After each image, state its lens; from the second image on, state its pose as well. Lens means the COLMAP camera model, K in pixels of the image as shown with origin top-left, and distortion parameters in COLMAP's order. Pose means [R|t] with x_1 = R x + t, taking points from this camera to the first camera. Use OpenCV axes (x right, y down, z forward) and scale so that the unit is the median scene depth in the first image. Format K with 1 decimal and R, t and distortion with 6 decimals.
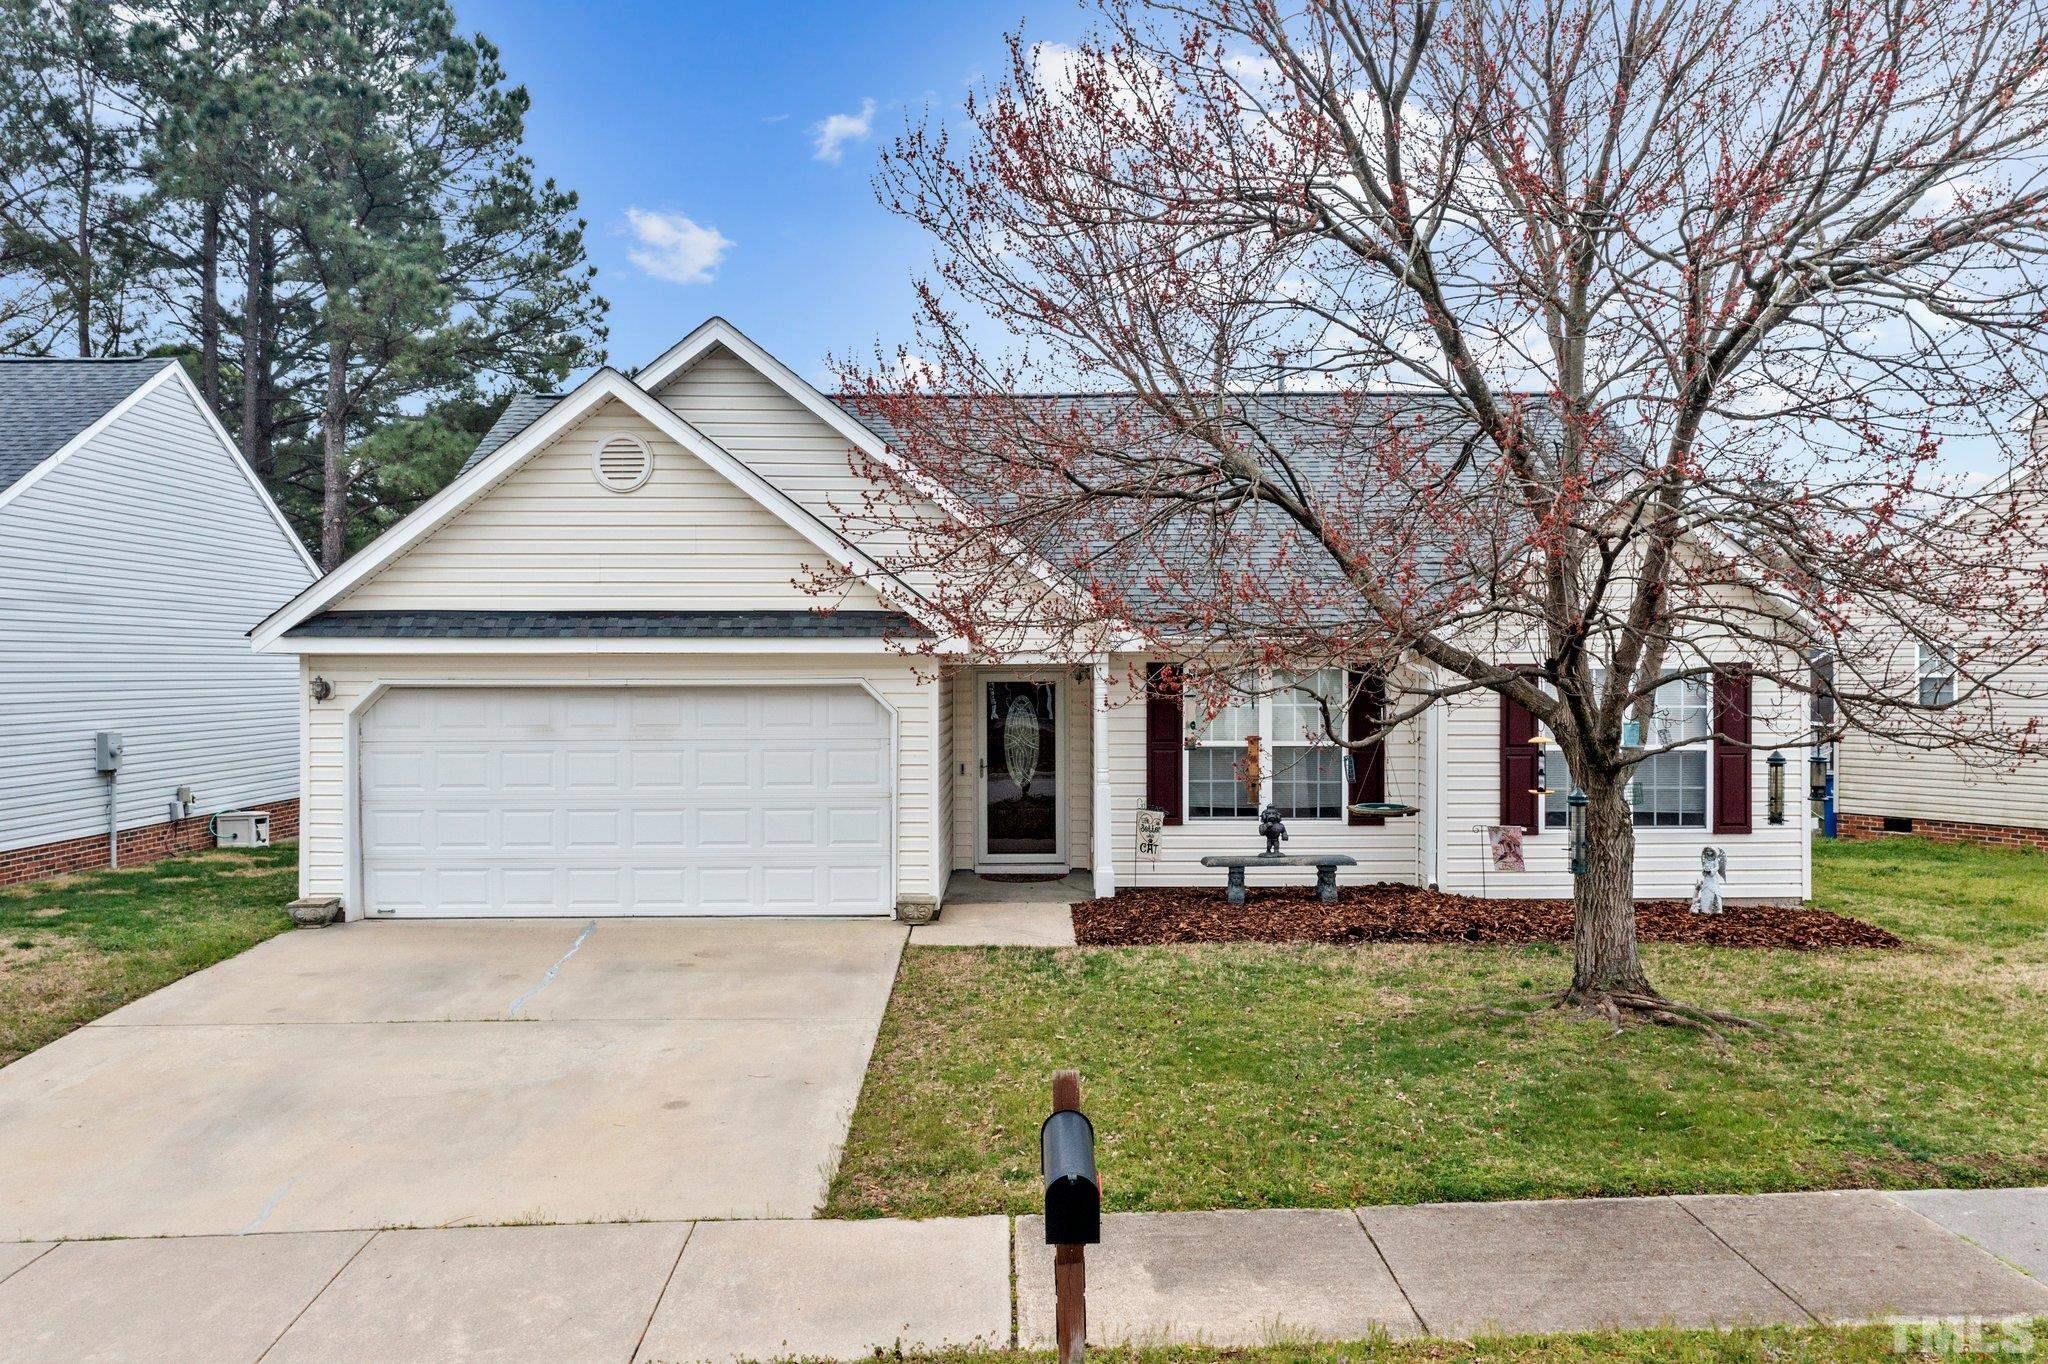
lens RADIAL K [[1644.8, 0, 1026.0], [0, 1644.8, 626.1], [0, 0, 1]] dist [-0.005332, -0.002224]
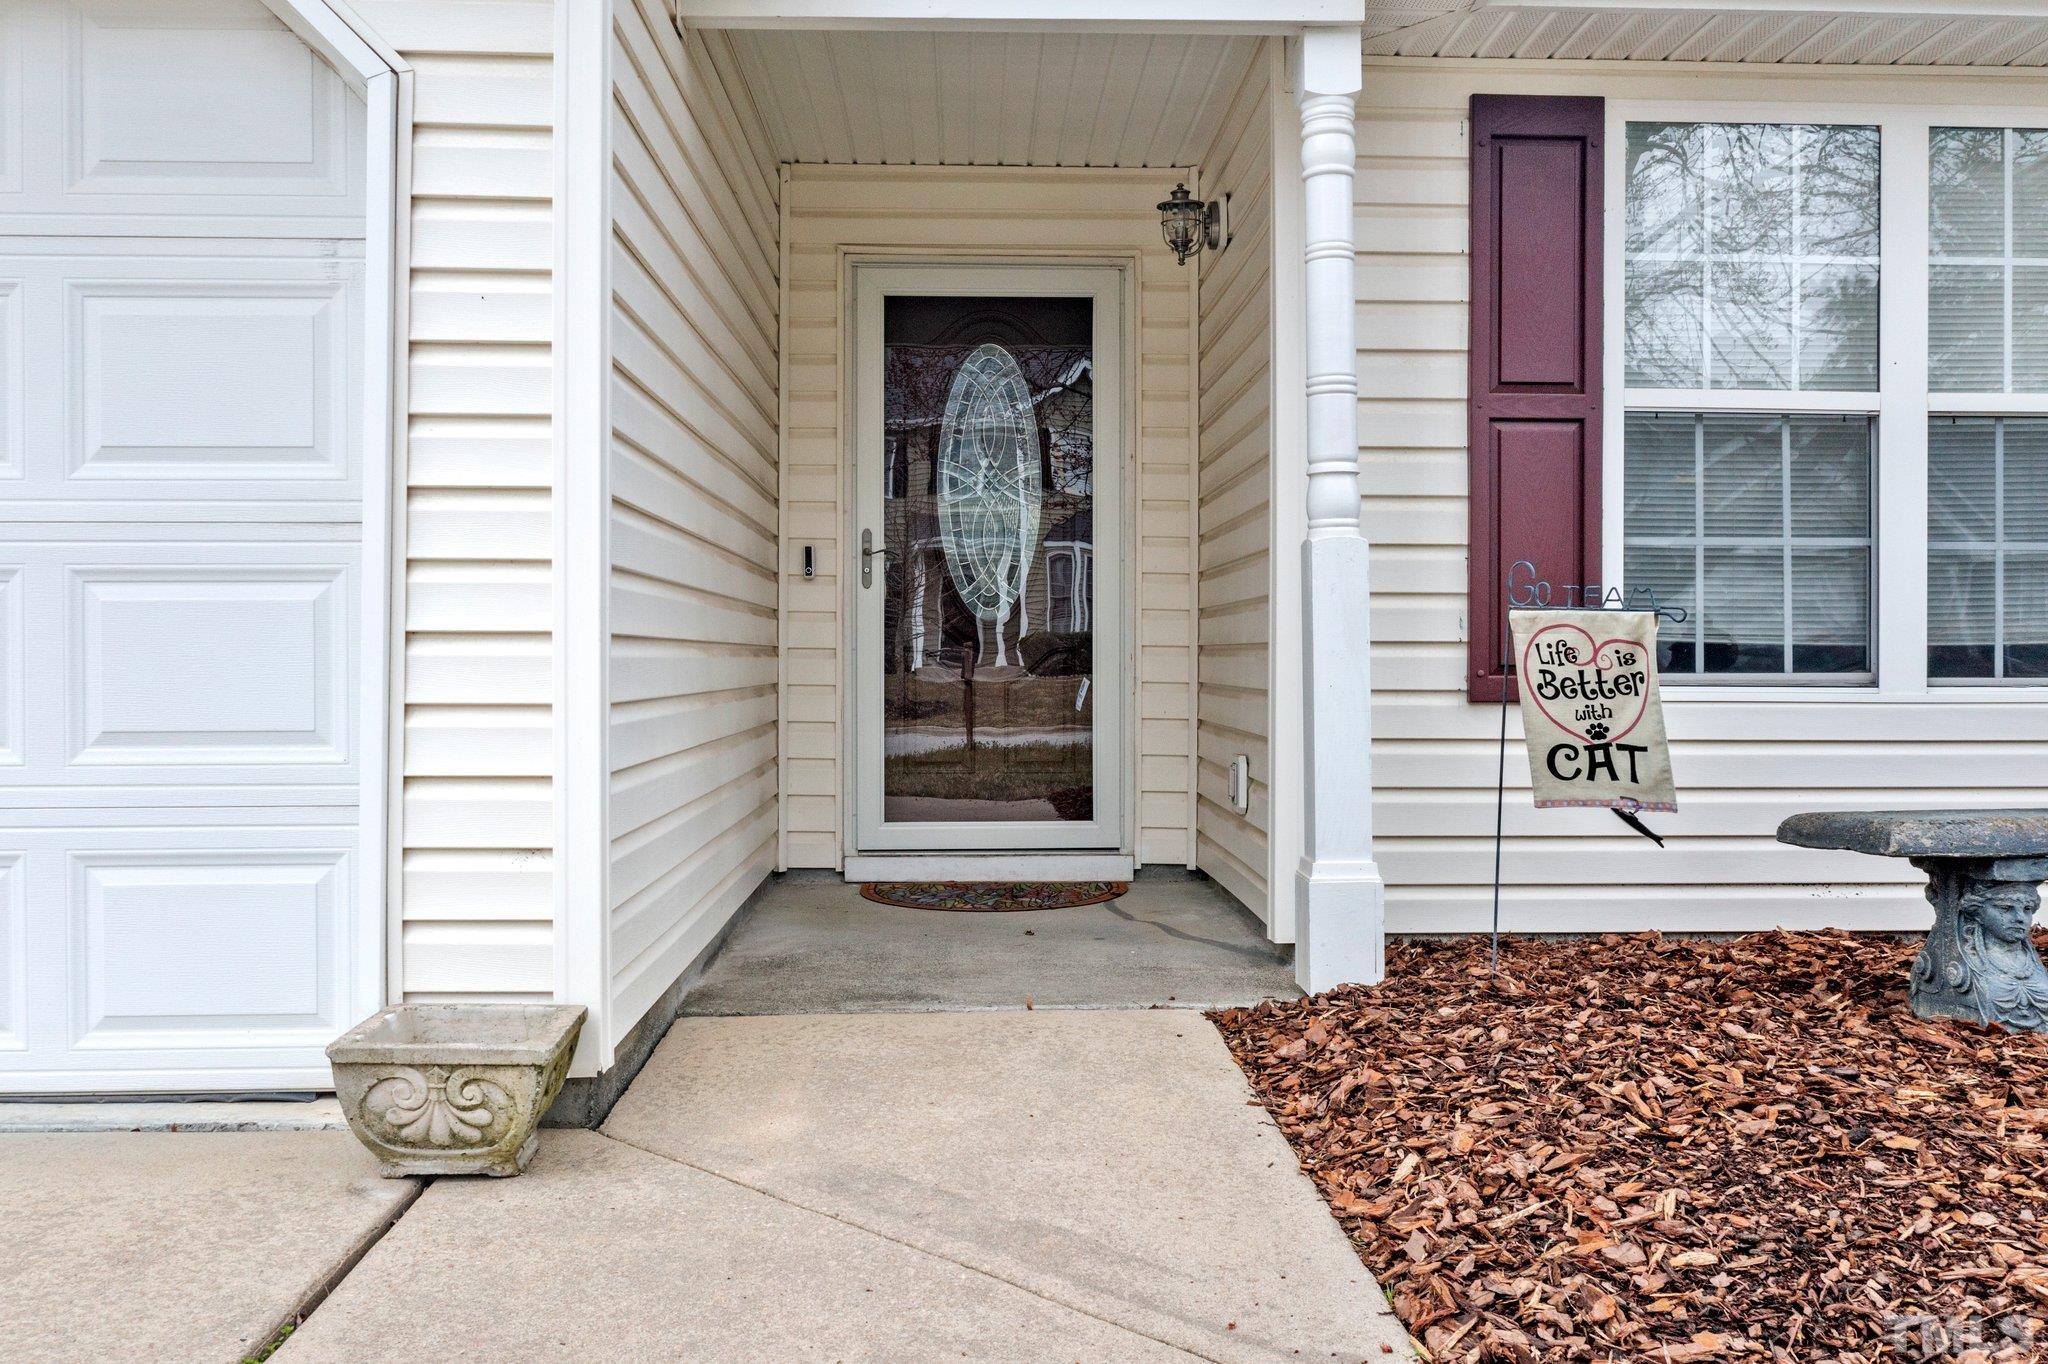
lens RADIAL K [[1644.8, 0, 1026.0], [0, 1644.8, 626.1], [0, 0, 1]] dist [-0.005332, -0.002224]
pose [[0.998376, 0.004154, 0.056814, -0.014027], [-0.004042, 0.999990, -0.002088, 0.112172], [-0.056822, 0.001855, 0.998383, 0.752170]]
